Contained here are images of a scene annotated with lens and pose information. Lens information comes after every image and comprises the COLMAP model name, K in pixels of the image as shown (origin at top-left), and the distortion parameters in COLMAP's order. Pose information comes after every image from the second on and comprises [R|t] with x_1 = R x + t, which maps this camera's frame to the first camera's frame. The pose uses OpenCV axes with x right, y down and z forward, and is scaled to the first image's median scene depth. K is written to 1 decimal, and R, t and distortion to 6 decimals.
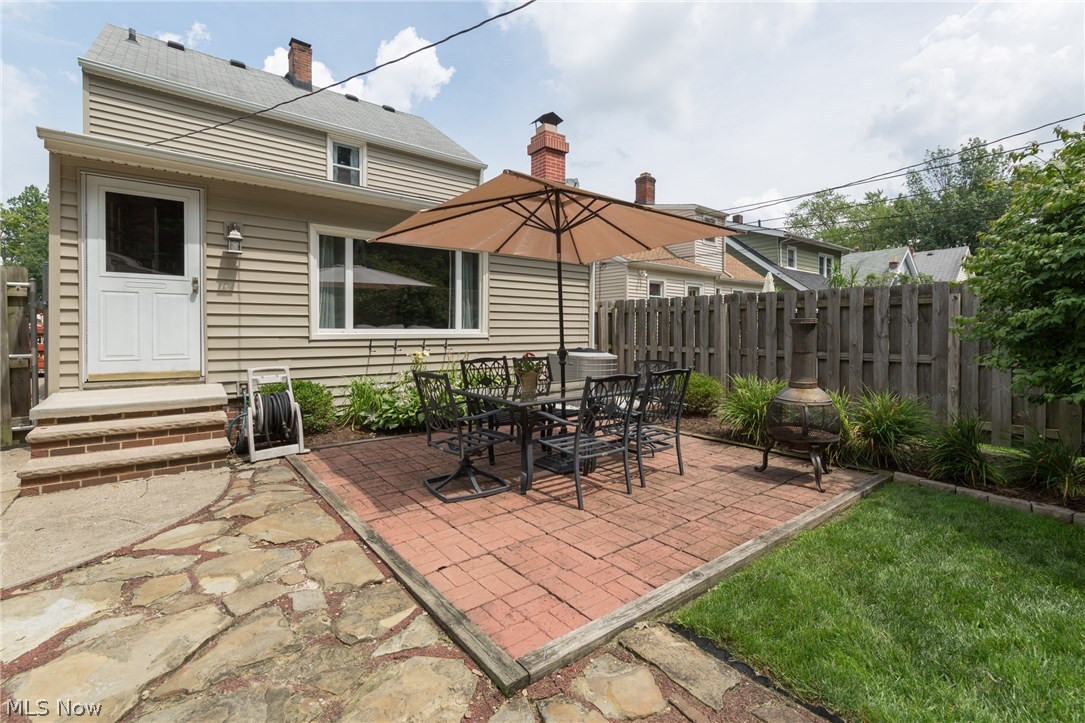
lens RADIAL K [[462.3, 0, 539.3], [0, 462.3, 338.5], [0, 0, 1]] dist [0.001143, 0.000041]
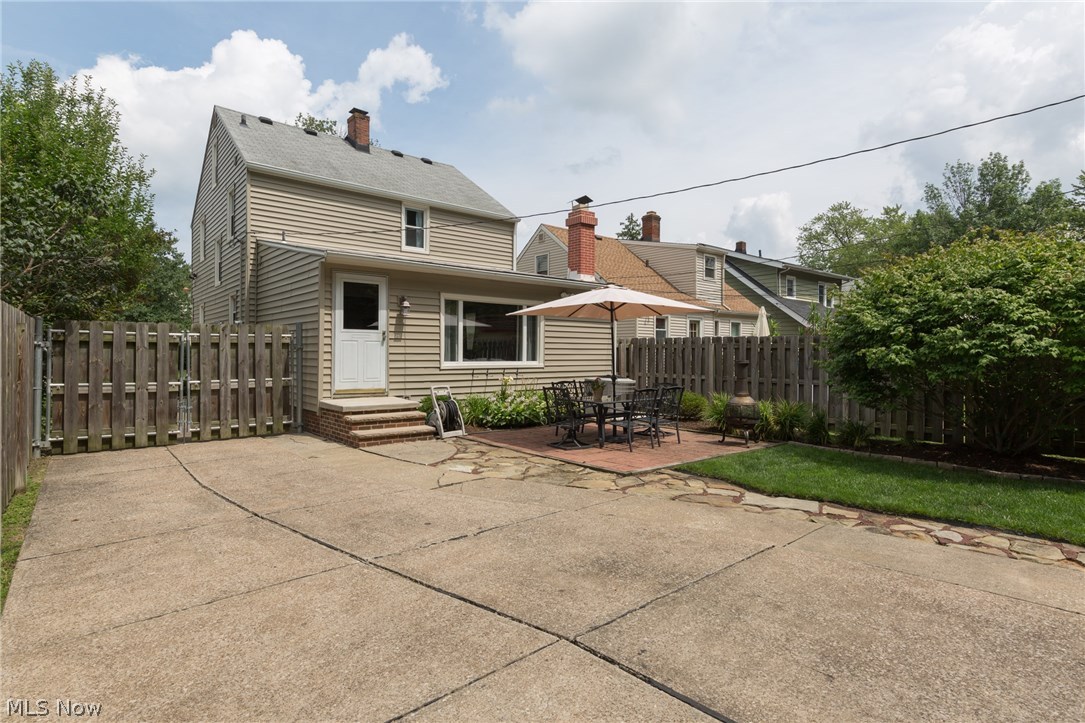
lens RADIAL K [[559.5, 0, 542.5], [0, 559.5, 361.5], [0, 0, 1]] dist [0.000960, 0.000632]
pose [[0.998928, 0.005302, 0.045995, -0.196933], [-0.005233, 0.999985, -0.001622, -0.017195], [-0.046003, 0.001379, 0.998940, -0.695600]]
